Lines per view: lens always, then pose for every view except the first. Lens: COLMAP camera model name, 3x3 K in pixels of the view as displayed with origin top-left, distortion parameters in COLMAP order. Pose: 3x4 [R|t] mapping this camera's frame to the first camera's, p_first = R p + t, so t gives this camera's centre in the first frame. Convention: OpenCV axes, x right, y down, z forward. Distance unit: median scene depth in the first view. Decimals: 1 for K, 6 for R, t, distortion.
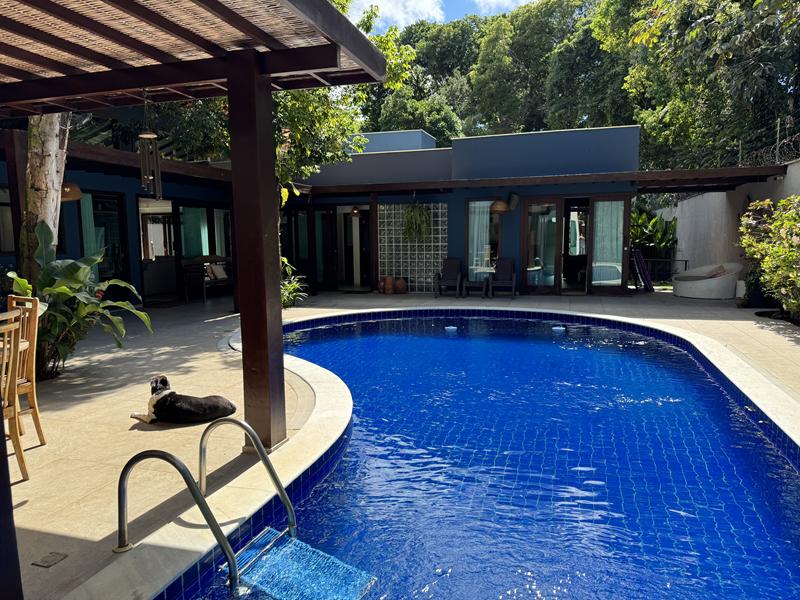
lens RADIAL K [[566.2, 0, 402.6], [0, 566.2, 302.5], [0, 0, 1]] dist [0.087632, -0.090080]
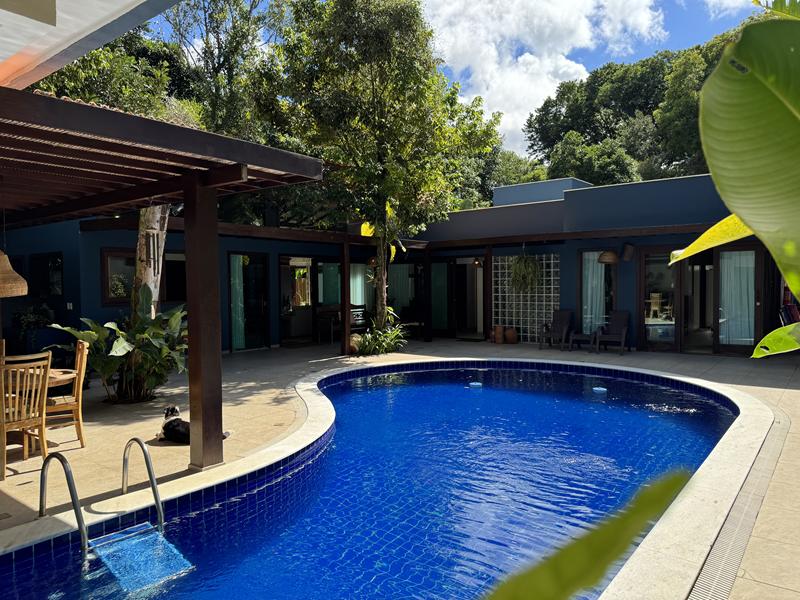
lens RADIAL K [[566.2, 0, 402.6], [0, 566.2, 302.5], [0, 0, 1]] dist [0.087632, -0.090080]
pose [[0.938145, 0.013517, -0.345979, 0.192177], [-0.039713, 0.996844, -0.068737, -0.013271], [0.343958, 0.078225, 0.935721, -0.023753]]
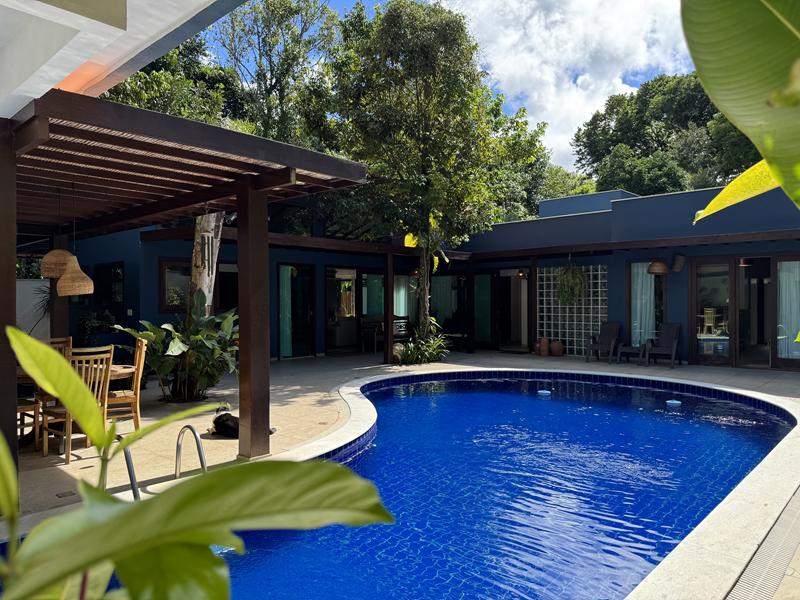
lens RADIAL K [[565.5, 0, 401.4], [0, 565.5, 304.8], [0, 0, 1]] dist [0.091135, -0.090278]
pose [[0.907335, 0.010452, -0.420278, 0.197884], [-0.053524, 0.994428, -0.090823, 0.000239], [0.416986, 0.104902, 0.902839, -0.029600]]
